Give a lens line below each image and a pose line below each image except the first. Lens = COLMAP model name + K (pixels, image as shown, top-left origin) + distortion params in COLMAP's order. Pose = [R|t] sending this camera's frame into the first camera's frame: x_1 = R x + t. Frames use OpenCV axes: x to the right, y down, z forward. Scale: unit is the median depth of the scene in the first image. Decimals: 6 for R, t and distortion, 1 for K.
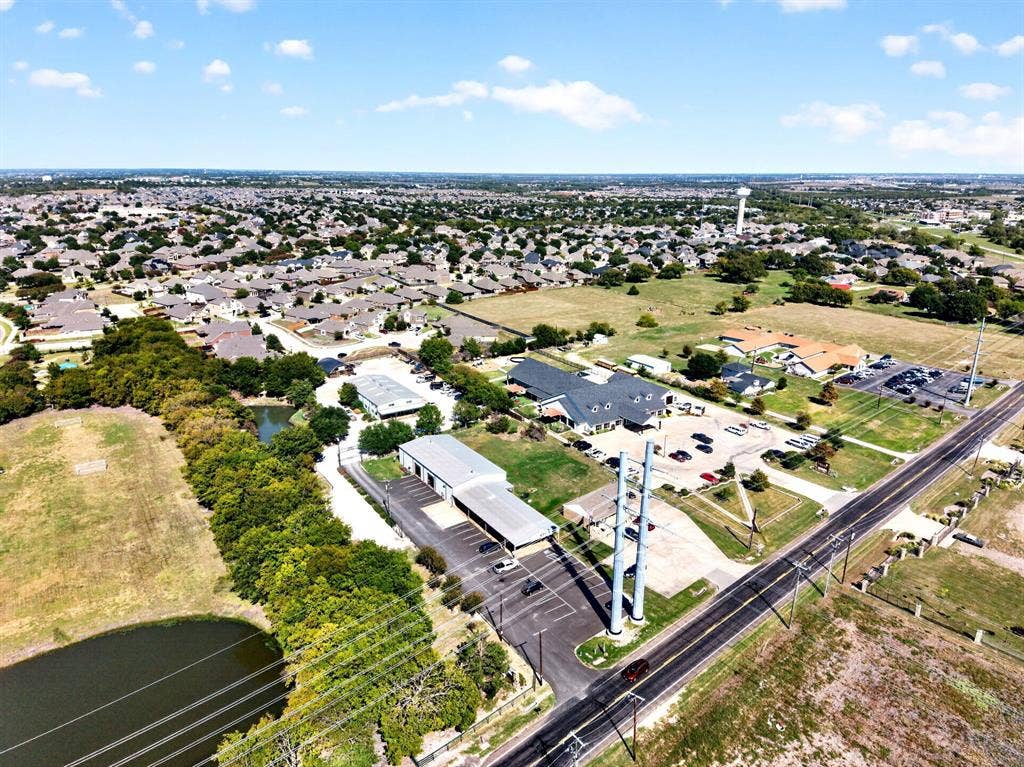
lens RADIAL K [[680.4, 0, 507.7], [0, 680.4, 384.2], [0, 0, 1]] dist [0.102734, -0.103865]
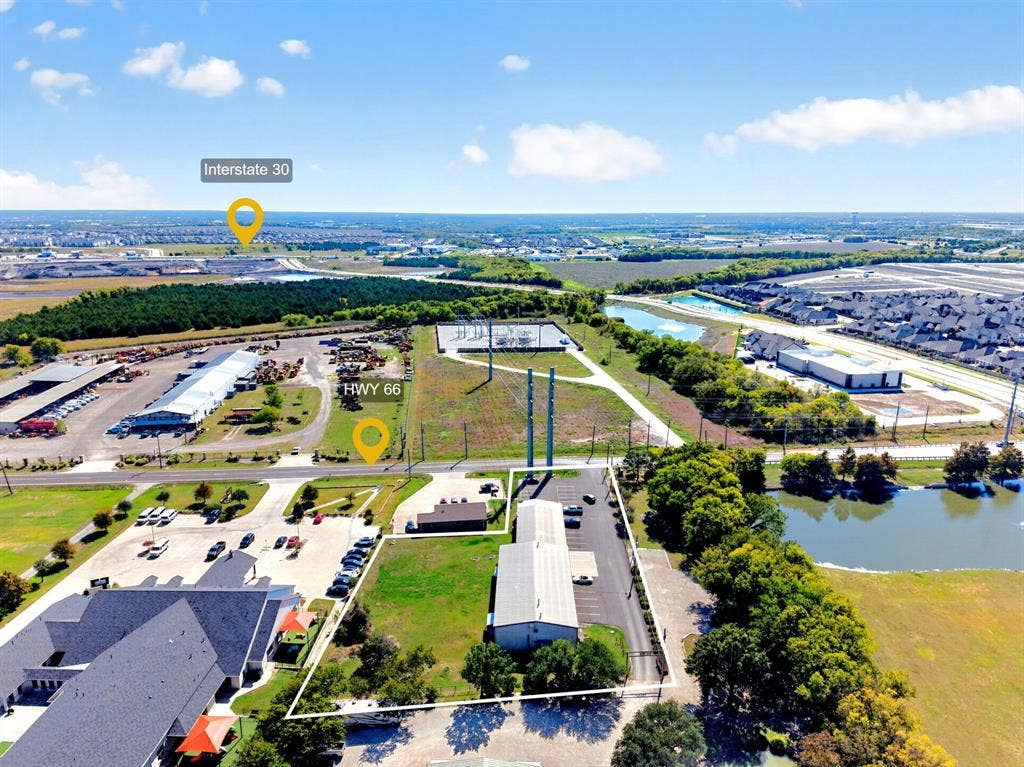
lens RADIAL K [[680.4, 0, 513.0], [0, 680.4, 390.2], [0, 0, 1]] dist [0.102734, -0.103865]
pose [[-0.832263, -0.145908, 0.534835, -0.363989], [0.158546, 0.861805, 0.481824, -0.372704], [-0.531226, 0.485801, -0.694116, 1.169439]]
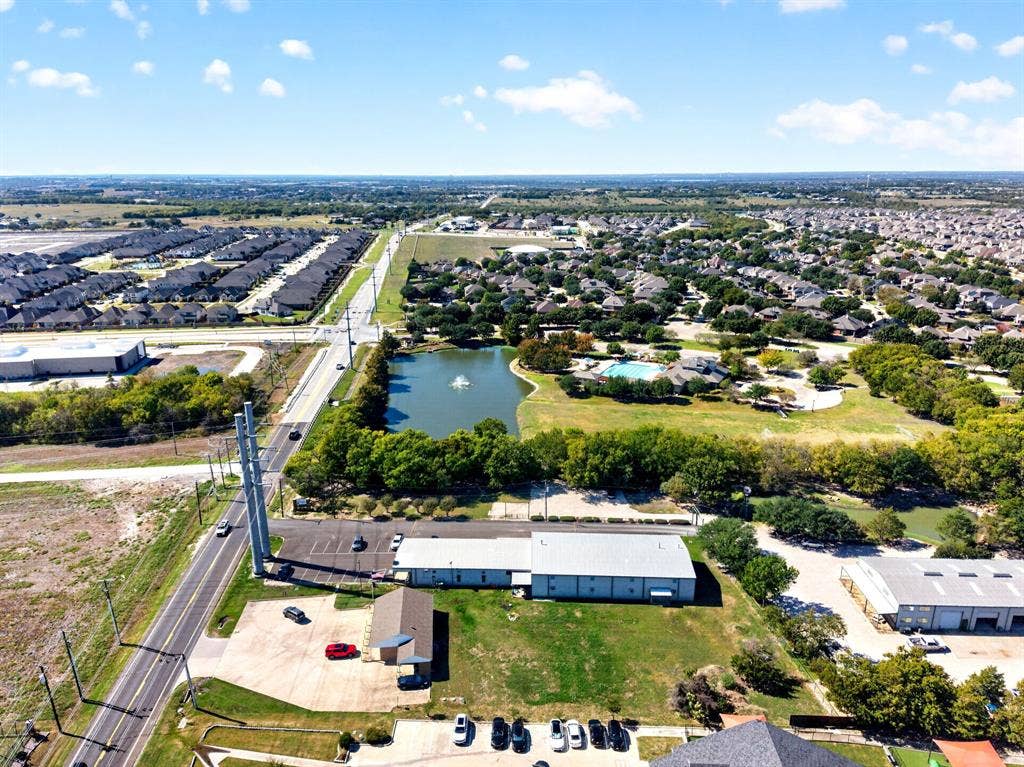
lens RADIAL K [[680.4, 0, 512.5], [0, 680.4, 370.1], [0, 0, 1]] dist [0.102734, -0.103865]
pose [[-0.571085, 0.225273, -0.789376, 0.430180], [-0.240455, 0.873523, 0.423248, -0.295962], [0.784884, 0.431520, -0.444688, 0.941158]]
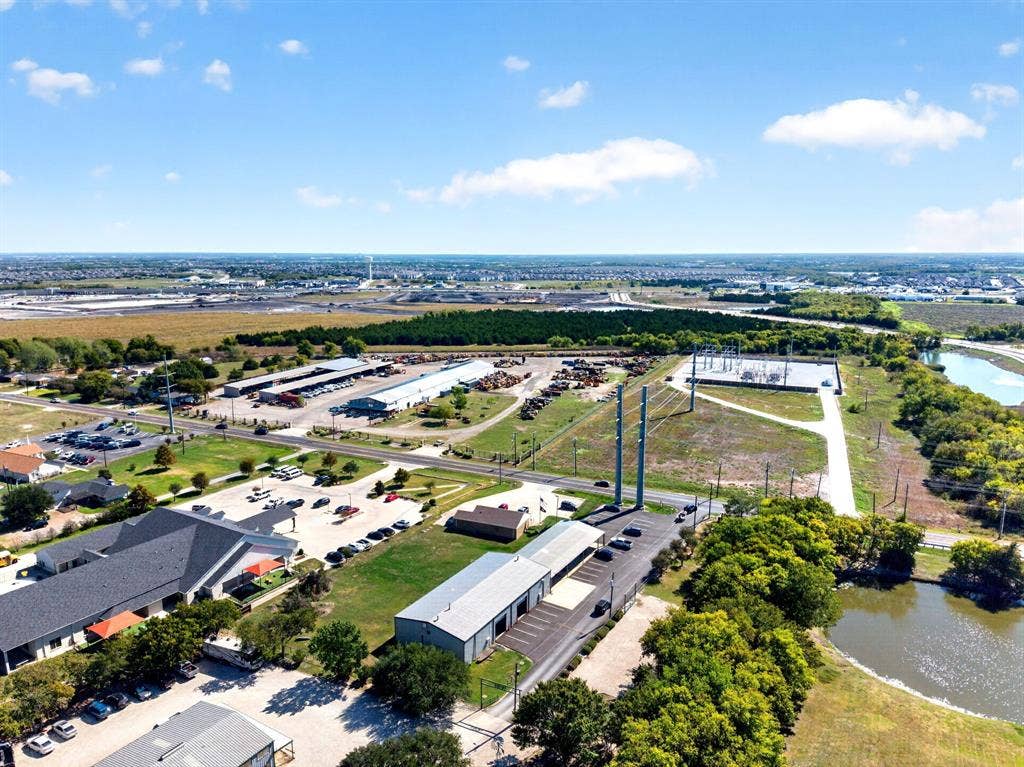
lens RADIAL K [[680.4, 0, 511.8], [0, 680.4, 379.2], [0, 0, 1]] dist [0.102734, -0.103865]
pose [[-0.434860, -0.168002, 0.884688, -0.577975], [0.264662, 0.915208, 0.303889, -0.254255], [-0.860727, 0.366292, -0.353523, 0.924280]]
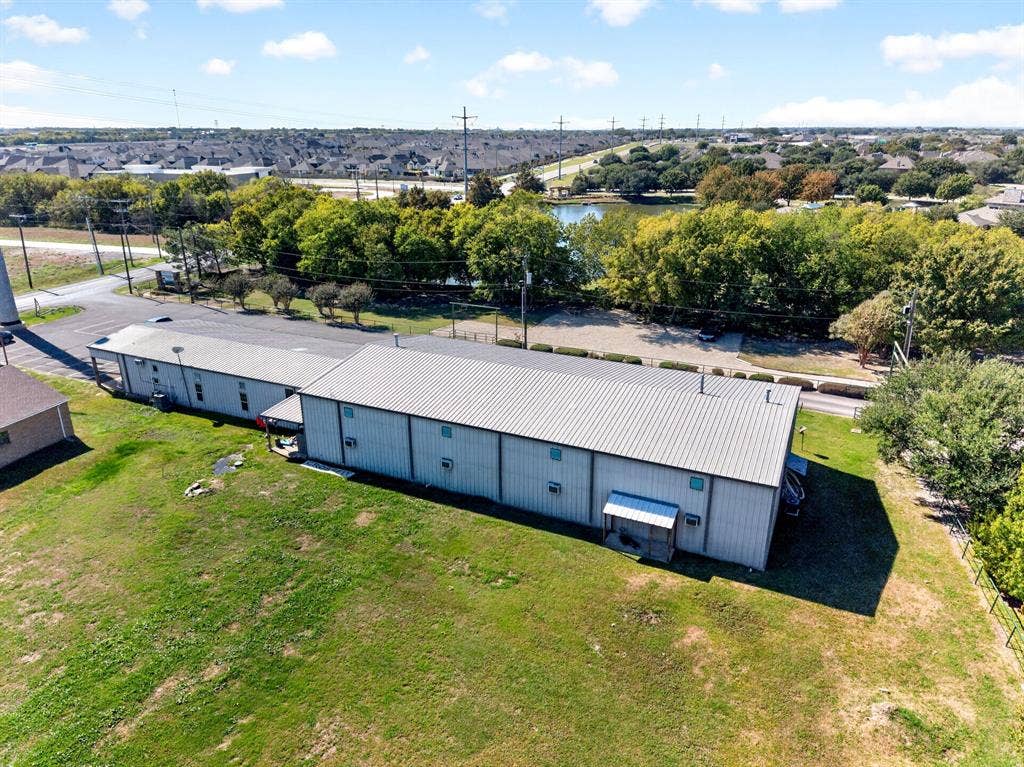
lens RADIAL K [[680.4, 0, 515.5], [0, 680.4, 385.3], [0, 0, 1]] dist [0.102734, -0.103865]
pose [[-0.848027, 0.182598, -0.497502, 0.046518], [-0.158718, 0.808165, 0.567167, -0.031936], [0.505627, 0.559936, -0.656364, 0.938412]]
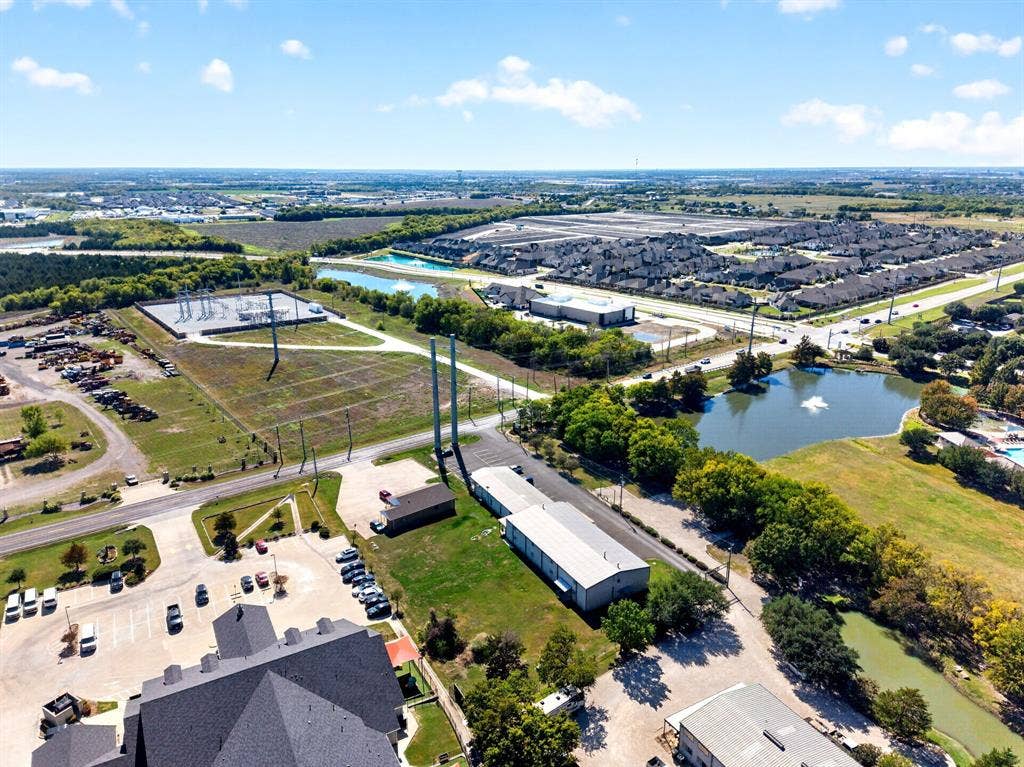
lens RADIAL K [[680.4, 0, 513.9], [0, 680.4, 389.7], [0, 0, 1]] dist [0.102734, -0.103865]
pose [[-0.998761, -0.019344, 0.045860, -0.039156], [0.010539, 0.818300, 0.574695, -0.400399], [-0.048644, 0.574466, -0.817082, 1.254256]]
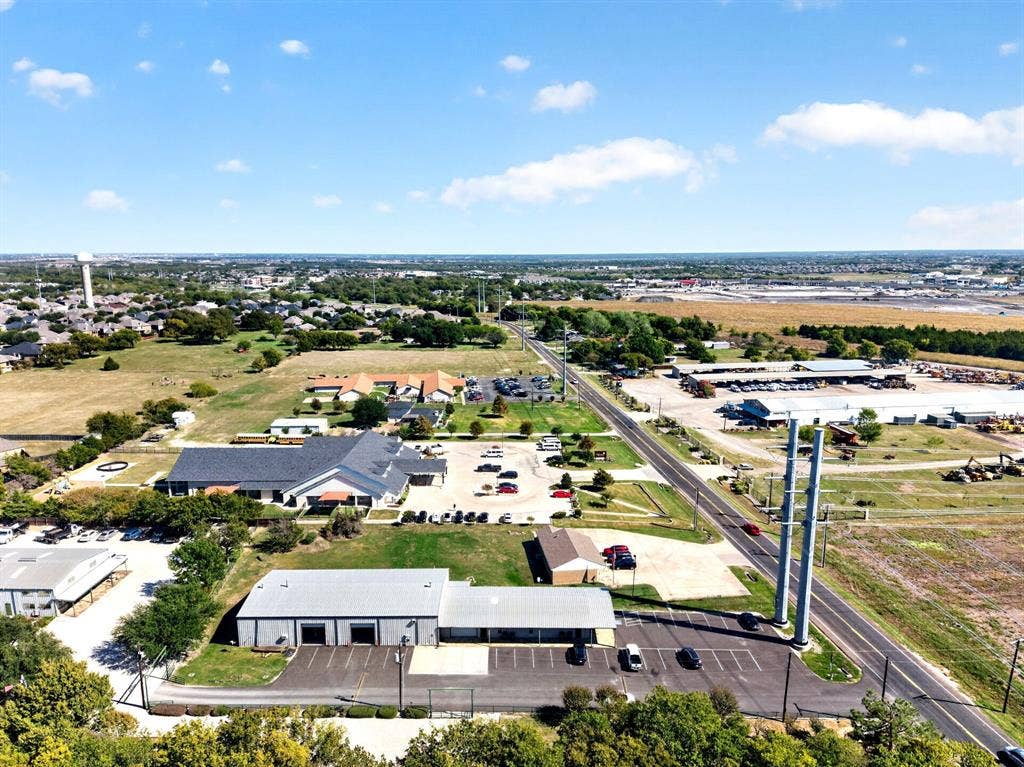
lens RADIAL K [[680.4, 0, 512.3], [0, 680.4, 386.2], [0, 0, 1]] dist [0.102734, -0.103865]
pose [[0.551917, -0.166433, 0.817121, -0.392797], [0.250850, 0.967631, 0.027655, -0.042589], [-0.795274, 0.189712, 0.575802, 0.388487]]
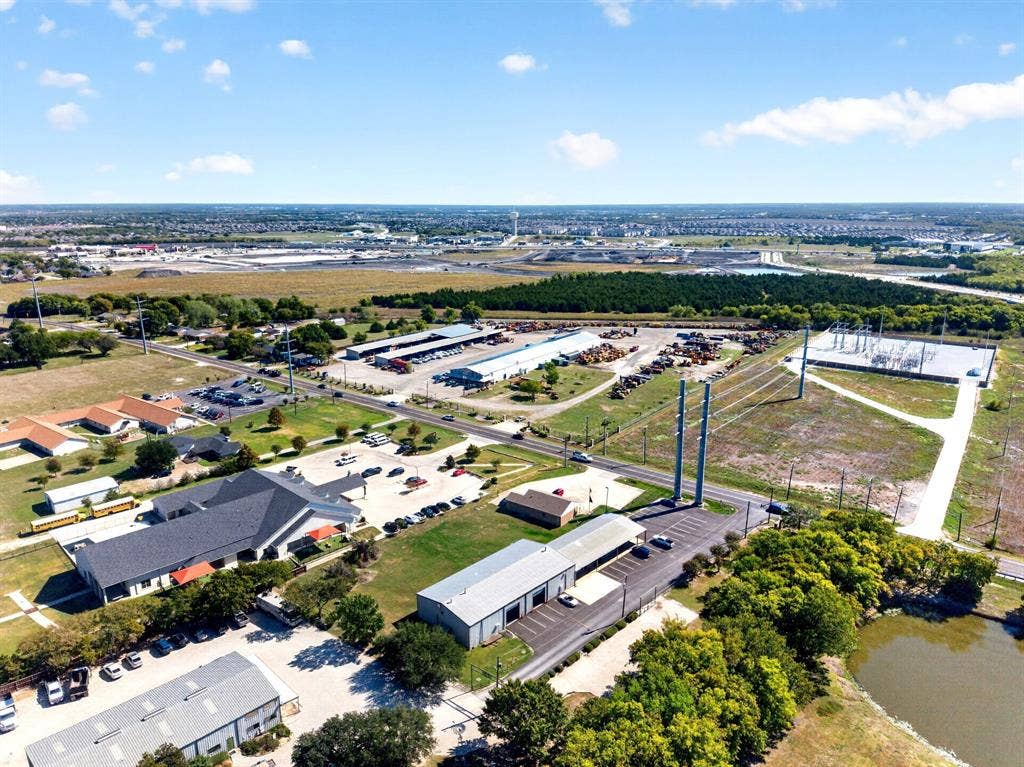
lens RADIAL K [[680.4, 0, 513.5], [0, 680.4, 379.7], [0, 0, 1]] dist [0.102734, -0.103865]
pose [[-0.229634, -0.246926, 0.941433, -0.625038], [0.286894, 0.907130, 0.307907, -0.270756], [-0.930032, 0.340798, -0.137466, 0.818430]]
